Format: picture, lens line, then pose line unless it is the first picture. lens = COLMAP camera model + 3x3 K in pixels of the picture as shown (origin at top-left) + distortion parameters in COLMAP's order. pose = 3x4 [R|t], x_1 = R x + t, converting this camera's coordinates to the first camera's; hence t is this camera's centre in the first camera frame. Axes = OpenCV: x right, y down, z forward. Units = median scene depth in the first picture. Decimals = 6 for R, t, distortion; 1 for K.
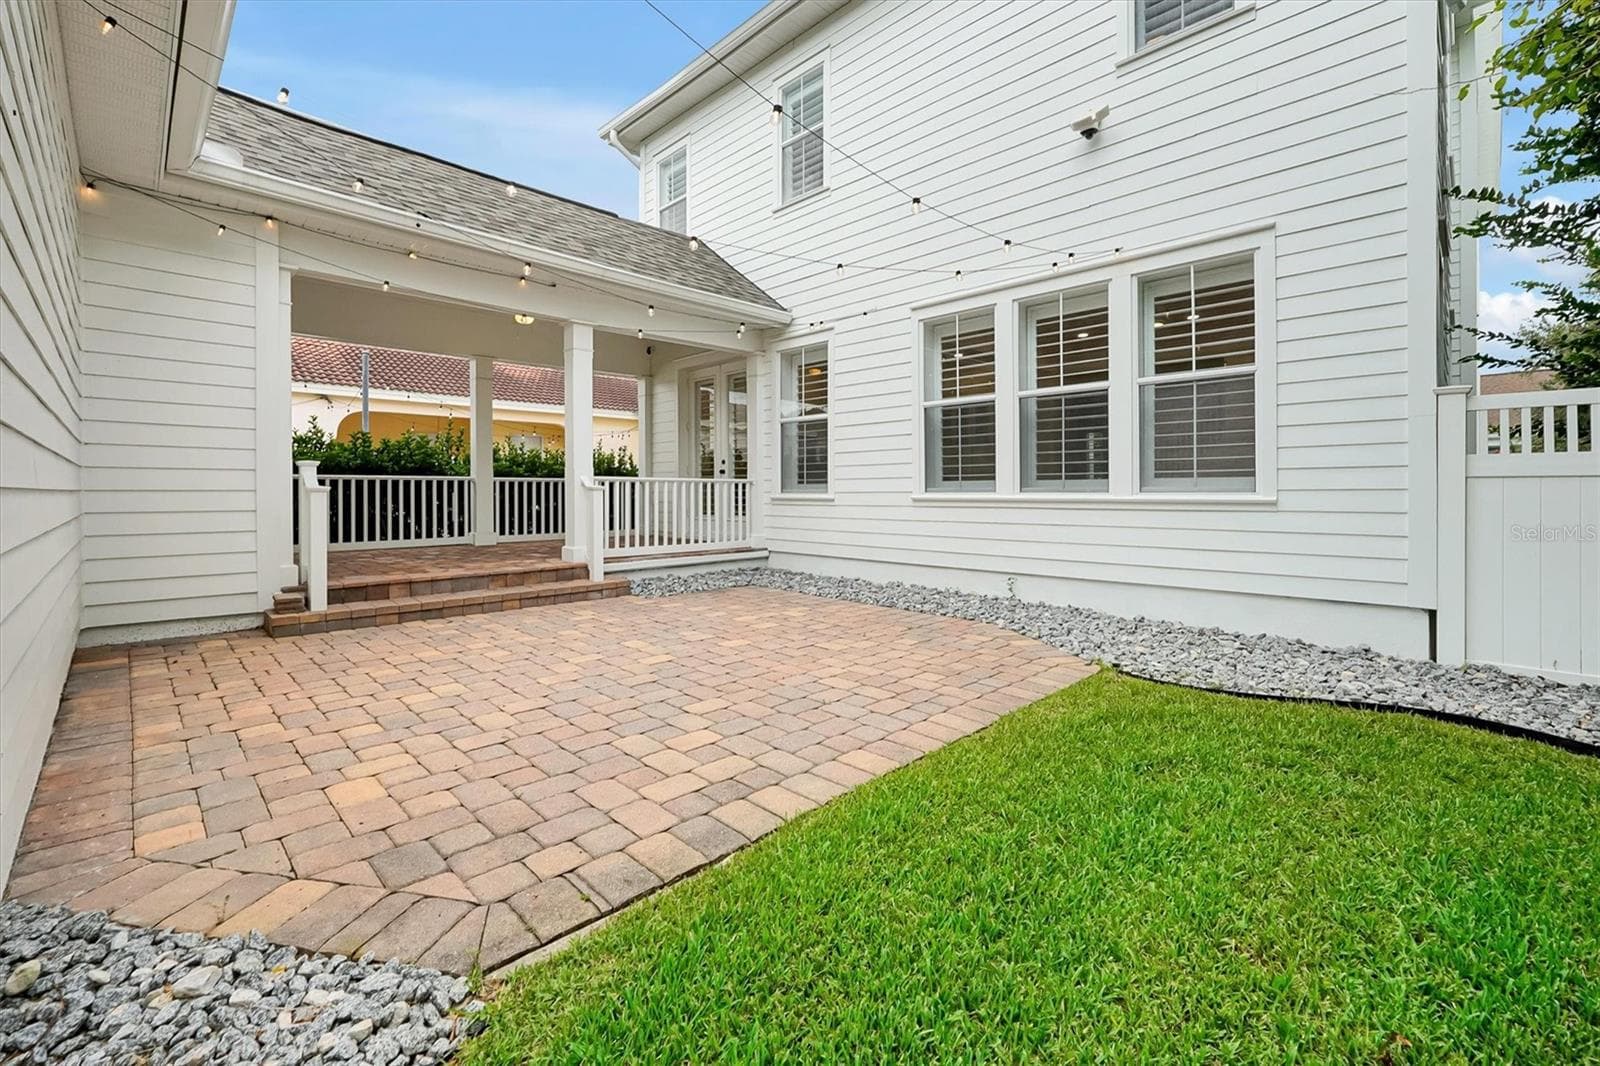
lens RADIAL K [[674.9, 0, 792.3], [0, 674.9, 491.8], [0, 0, 1]] dist [0.003872, -0.000005]
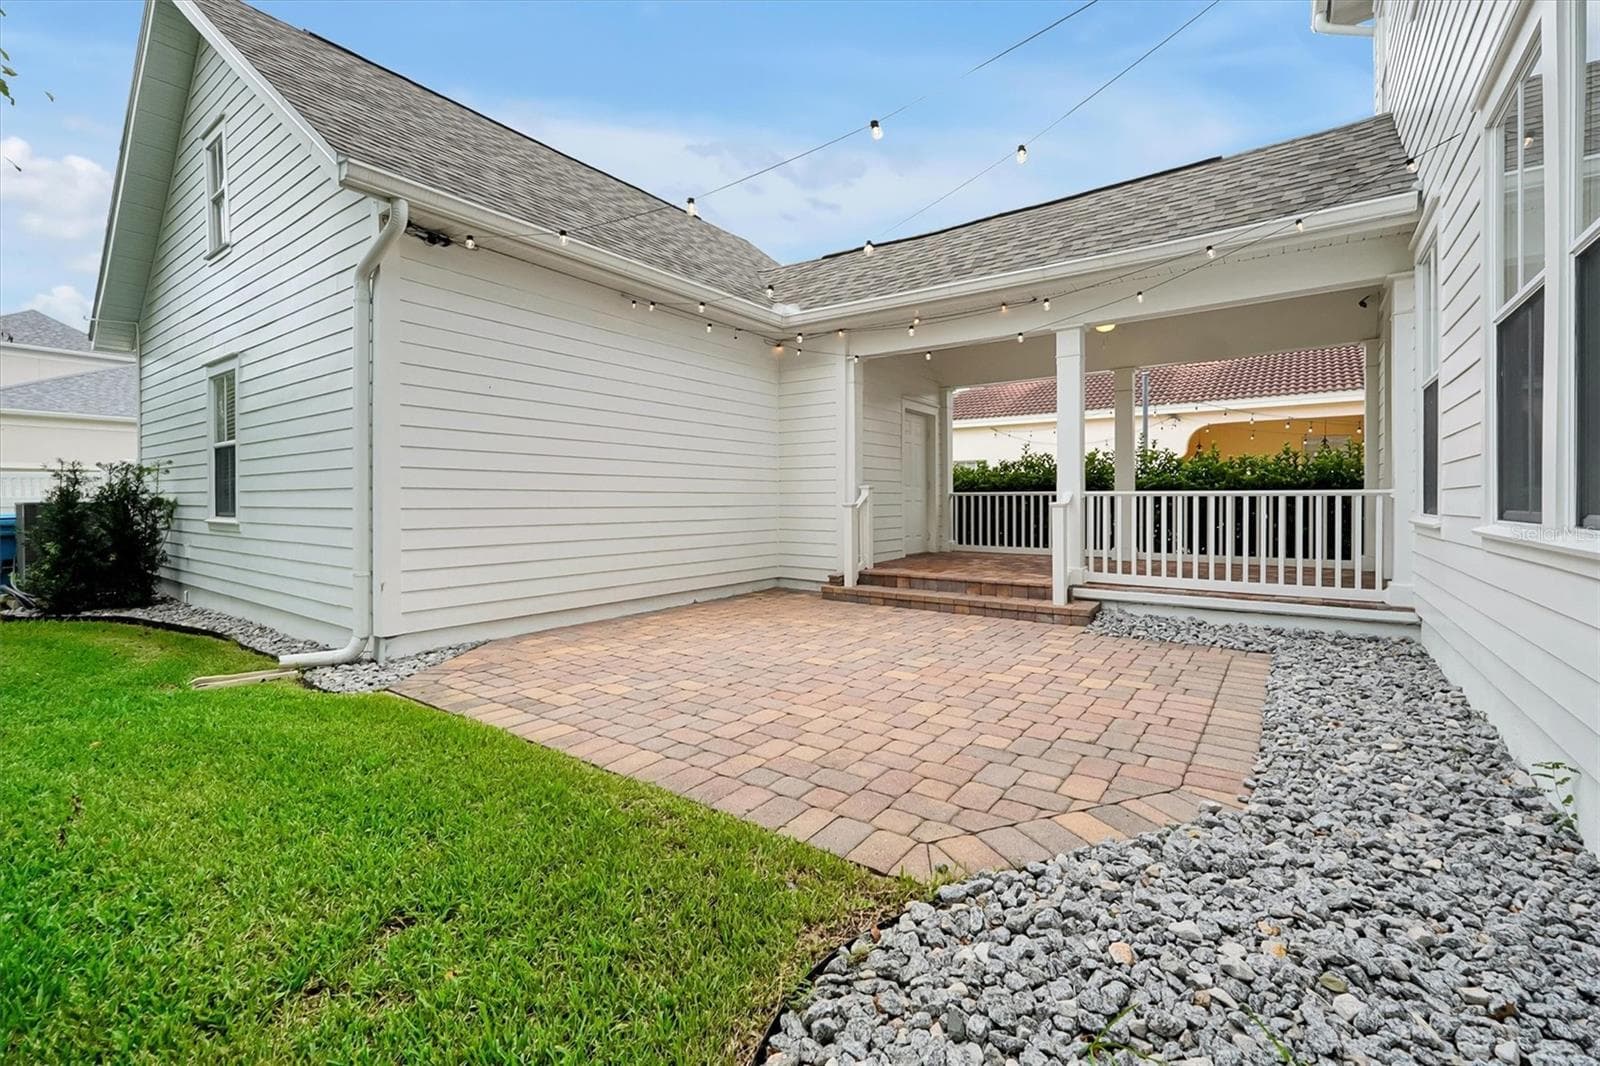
lens RADIAL K [[674.9, 0, 802.1], [0, 674.9, 496.5], [0, 0, 1]] dist [0.003872, -0.000005]
pose [[0.160325, -0.006976, -0.987040, 0.684734], [-0.000537, 0.999974, -0.007155, -0.010346], [0.987064, 0.001677, 0.160318, 0.614302]]
